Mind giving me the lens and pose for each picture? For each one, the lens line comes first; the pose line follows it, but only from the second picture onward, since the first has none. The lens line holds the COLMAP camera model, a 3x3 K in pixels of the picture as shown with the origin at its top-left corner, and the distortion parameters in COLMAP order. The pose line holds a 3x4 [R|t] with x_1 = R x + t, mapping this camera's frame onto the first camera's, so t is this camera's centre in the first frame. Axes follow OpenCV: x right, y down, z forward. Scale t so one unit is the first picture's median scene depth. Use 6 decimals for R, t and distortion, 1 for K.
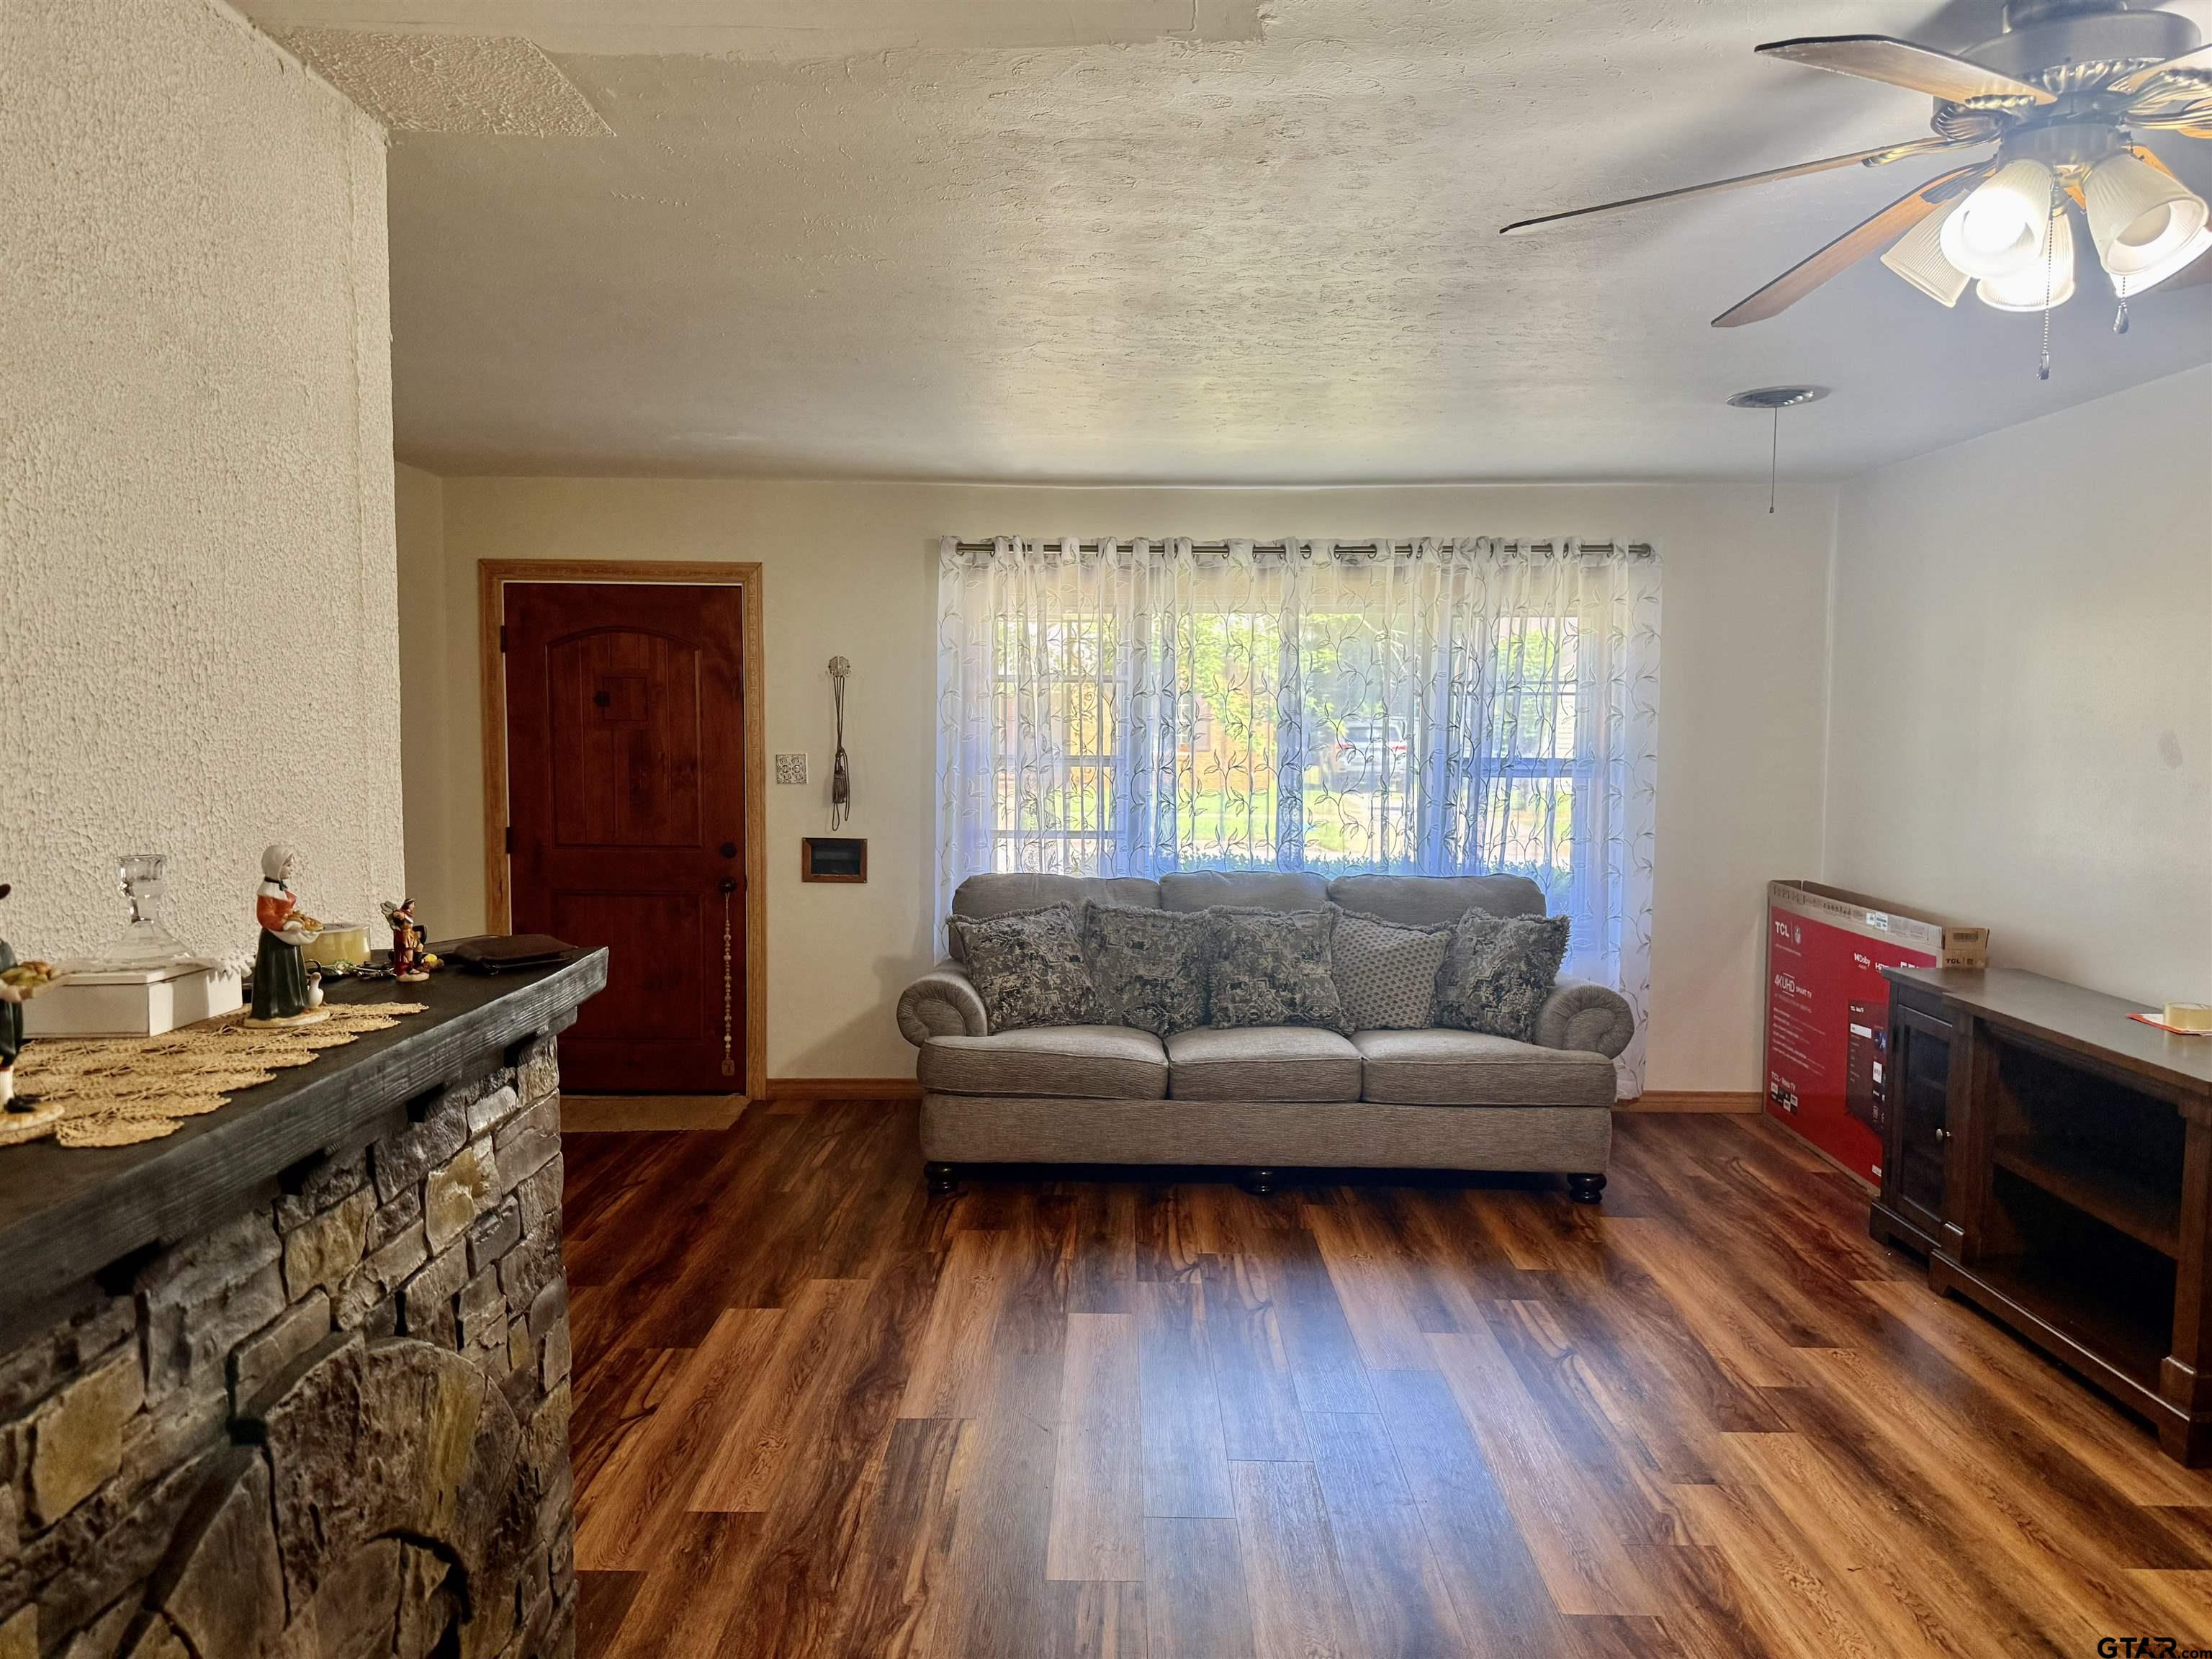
lens RADIAL K [[1563.0, 0, 1107.7], [0, 1563.0, 823.5], [0, 0, 1]] dist [-0.003716, -0.003631]
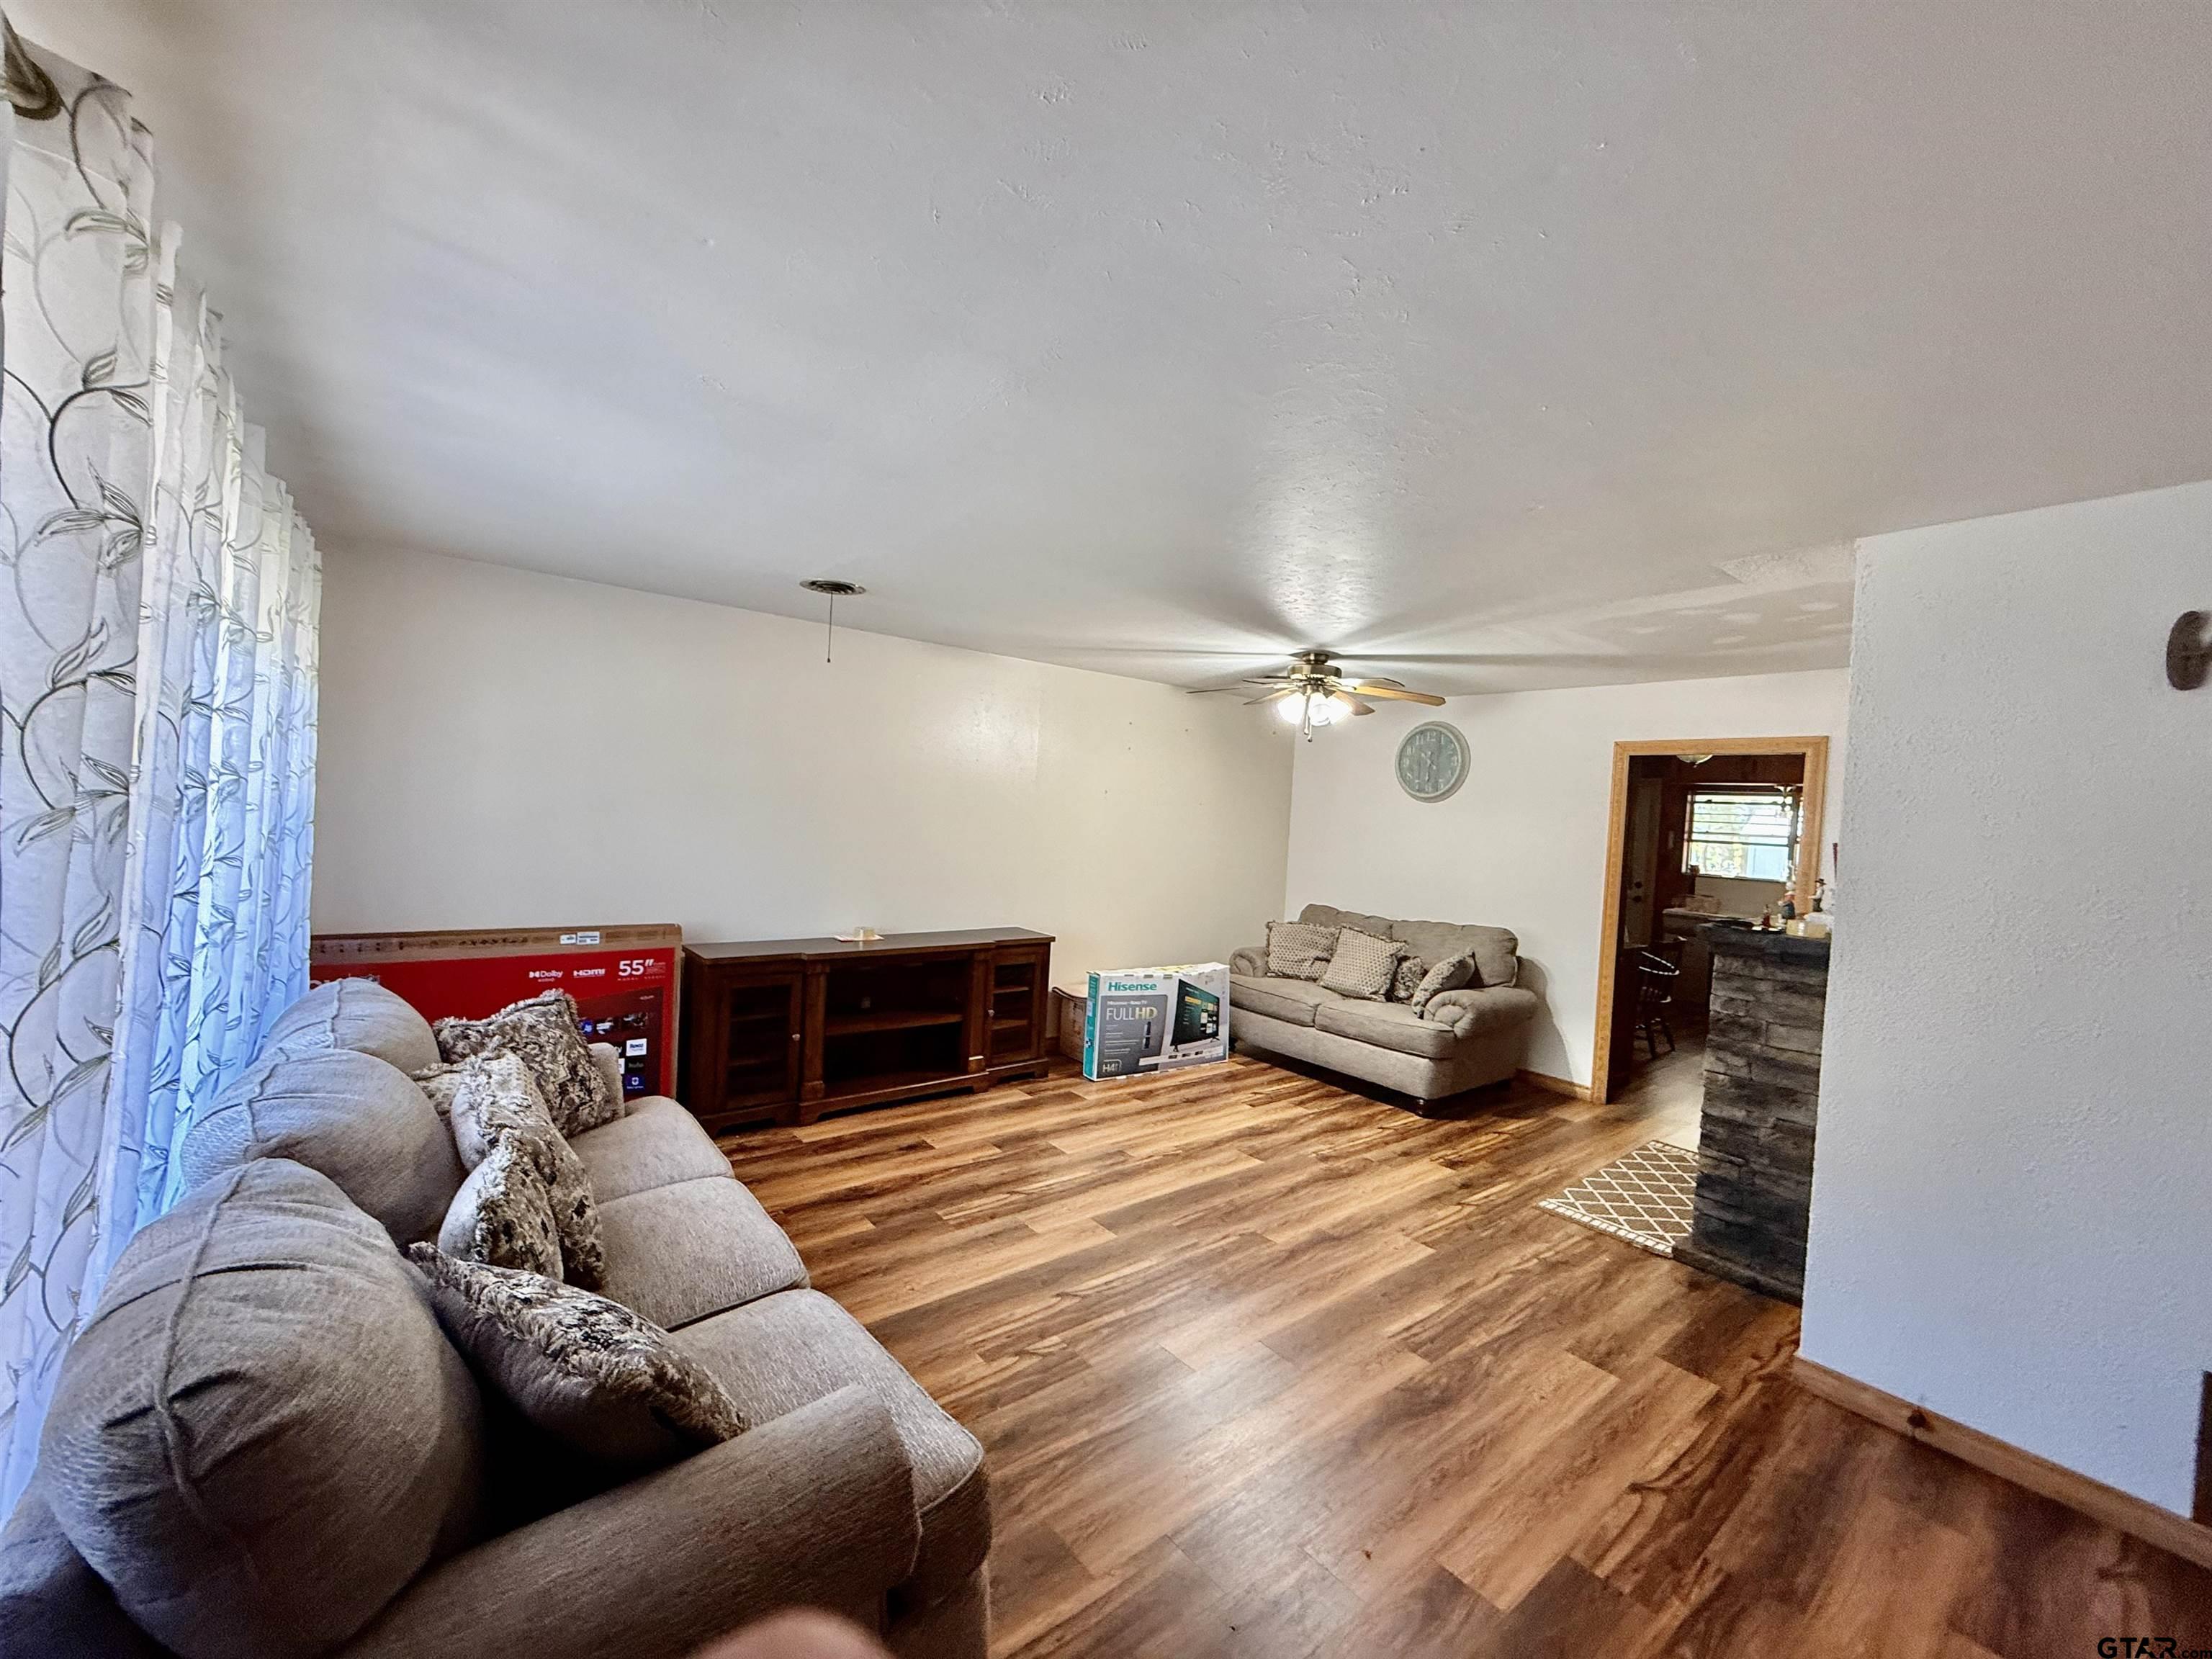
lens RADIAL K [[876.7, 0, 1100.0], [0, 876.7, 827.7], [0, 0, 1]] dist [-0.006631, 0.001017]
pose [[-0.626542, -0.057394, 0.777272, -0.461076], [-0.003208, 0.997466, 0.071067, -0.111908], [-0.779381, 0.042033, -0.625138, 1.508663]]
